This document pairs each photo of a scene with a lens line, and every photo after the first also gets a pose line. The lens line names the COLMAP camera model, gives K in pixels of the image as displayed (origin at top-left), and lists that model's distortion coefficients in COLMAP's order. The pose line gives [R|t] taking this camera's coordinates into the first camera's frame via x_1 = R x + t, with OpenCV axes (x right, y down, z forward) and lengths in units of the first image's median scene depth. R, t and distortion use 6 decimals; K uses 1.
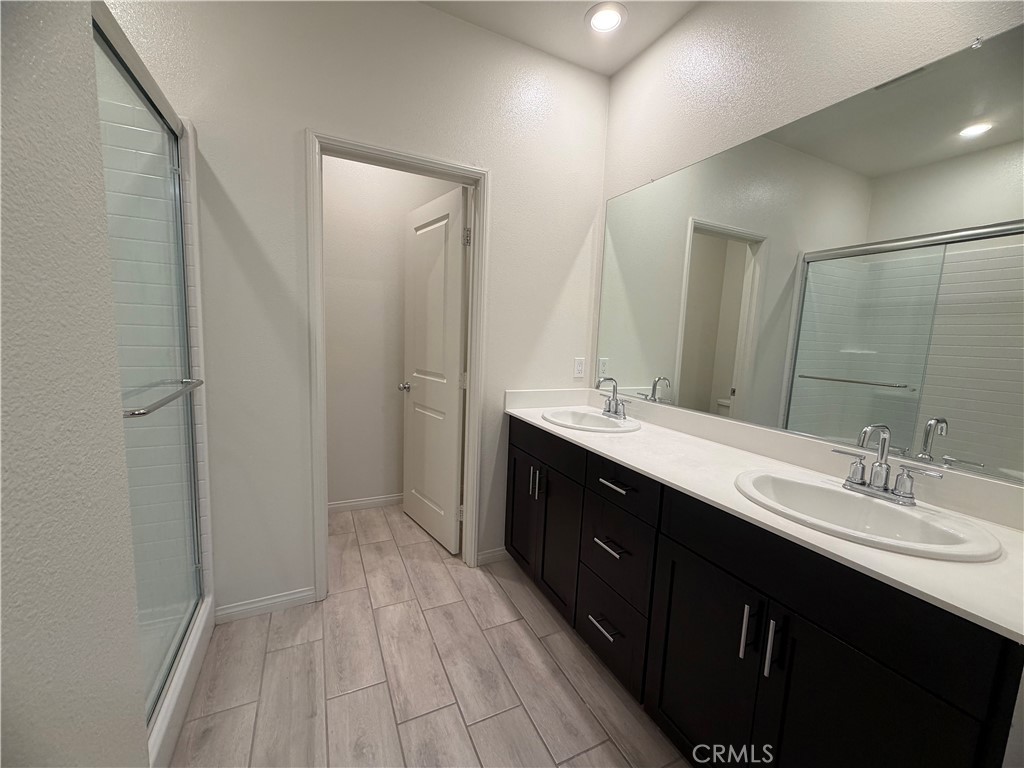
lens RADIAL K [[405.6, 0, 510.2], [0, 405.6, 383.9], [0, 0, 1]] dist [-0.001102, -0.000277]
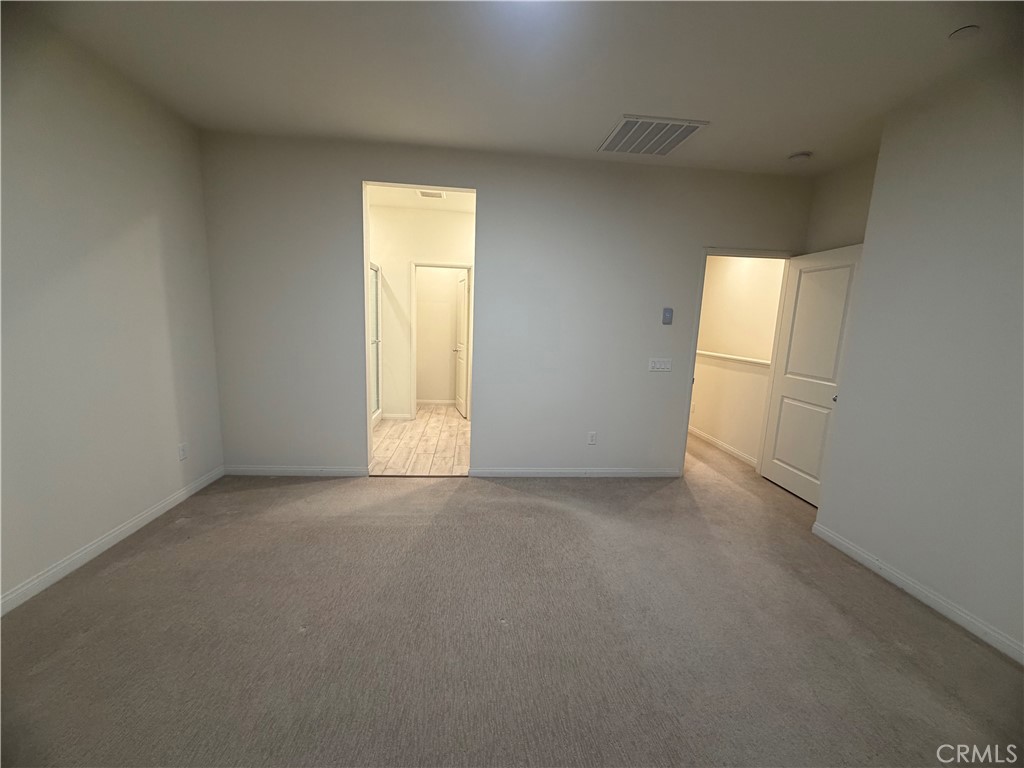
lens RADIAL K [[405.6, 0, 510.2], [0, 405.6, 383.9], [0, 0, 1]] dist [-0.001102, -0.000277]
pose [[0.936709, 0.050950, -0.346383, 1.209961], [-0.042707, 0.998594, 0.031394, 0.165686], [0.347496, -0.014614, 0.937568, -1.510990]]
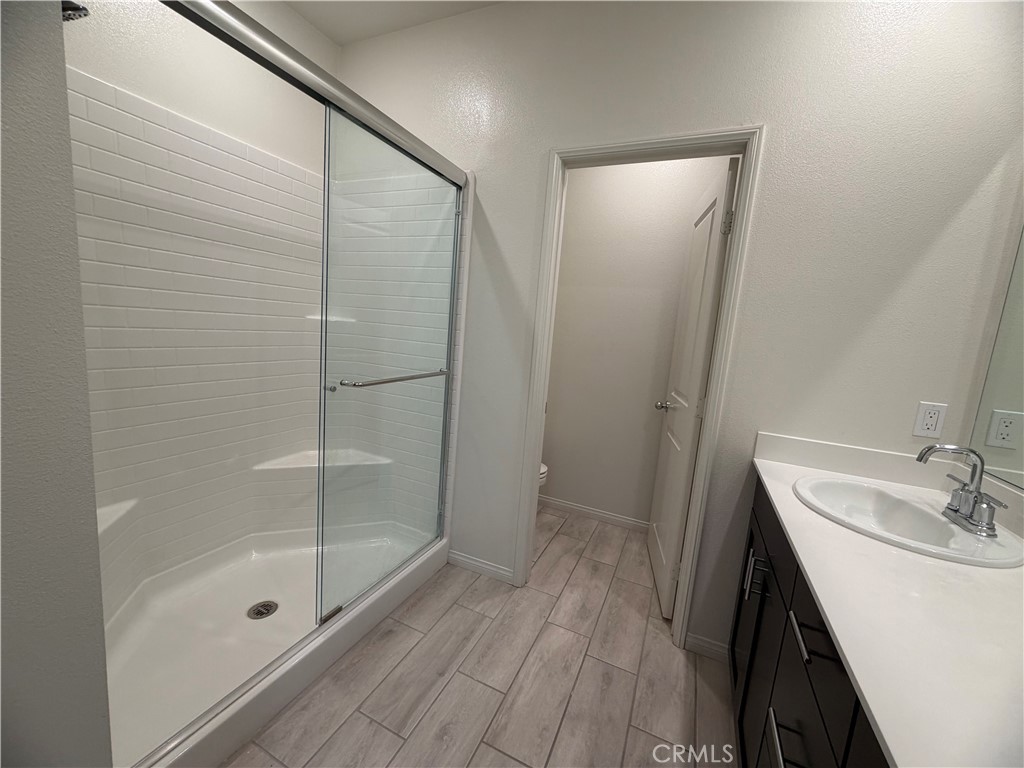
lens RADIAL K [[405.6, 0, 510.2], [0, 405.6, 383.9], [0, 0, 1]] dist [-0.001102, -0.000277]
pose [[0.636810, 0.118317, -0.761889, 0.288969], [-0.143892, 0.989032, 0.033322, -0.032589], [0.757475, 0.088410, 0.646850, 0.251439]]
